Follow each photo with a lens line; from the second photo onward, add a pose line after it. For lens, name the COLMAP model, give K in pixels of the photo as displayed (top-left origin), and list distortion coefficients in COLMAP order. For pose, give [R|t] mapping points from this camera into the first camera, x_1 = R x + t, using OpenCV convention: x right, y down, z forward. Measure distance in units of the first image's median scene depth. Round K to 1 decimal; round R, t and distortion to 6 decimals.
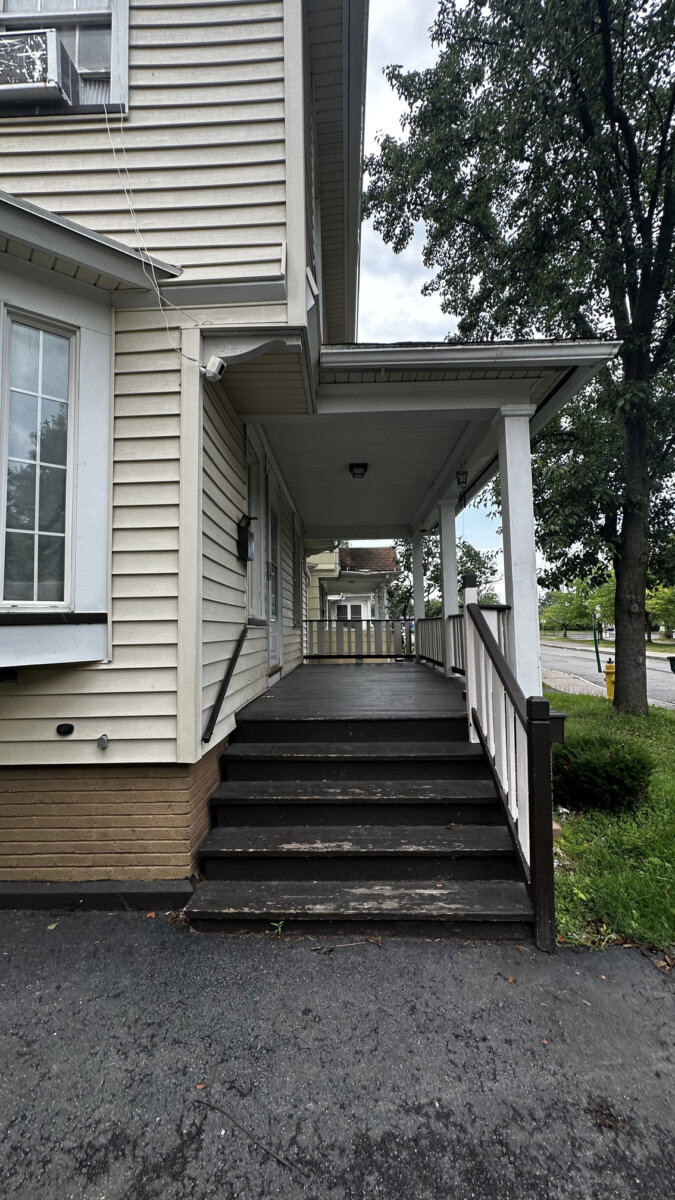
lens RADIAL K [[480.2, 0, 335.1], [0, 480.2, 597.8], [0, 0, 1]] dist [-0.002080, 0.000749]
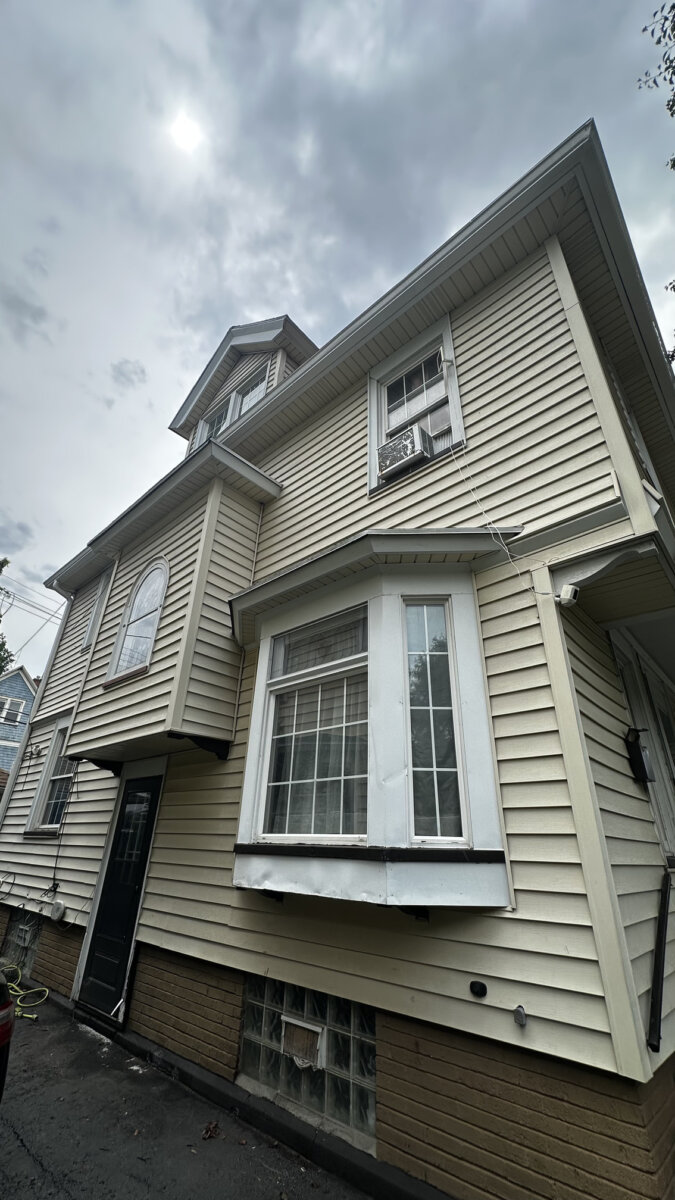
lens RADIAL K [[480.2, 0, 334.4], [0, 480.2, 597.6], [0, 0, 1]] dist [-0.002080, 0.000749]
pose [[0.754785, -0.266713, -0.599303, -0.007505], [-0.003893, 0.911773, -0.410676, -0.035901], [0.655961, 0.312305, 0.687154, -0.066677]]
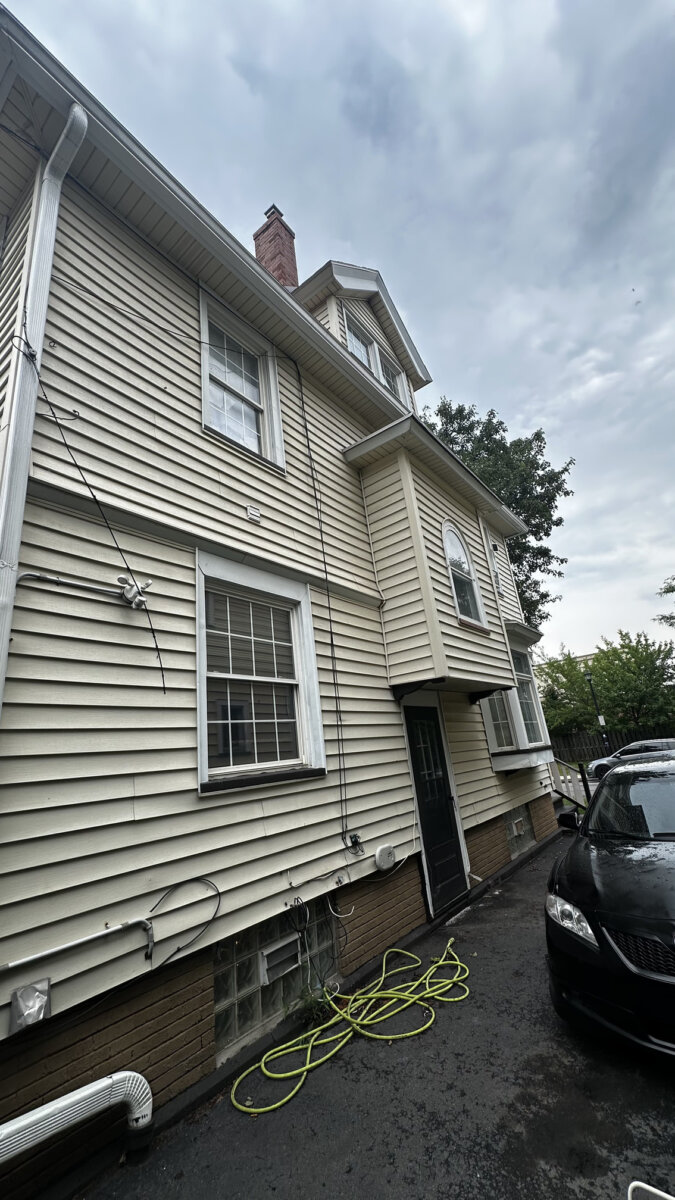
lens RADIAL K [[480.2, 0, 339.1], [0, 480.2, 602.3], [0, 0, 1]] dist [-0.002080, 0.000749]
pose [[0.592334, 0.210963, 0.777583, -1.370297], [0.056455, 0.951871, -0.301254, -0.020395], [-0.803712, 0.222342, 0.551916, -0.033094]]
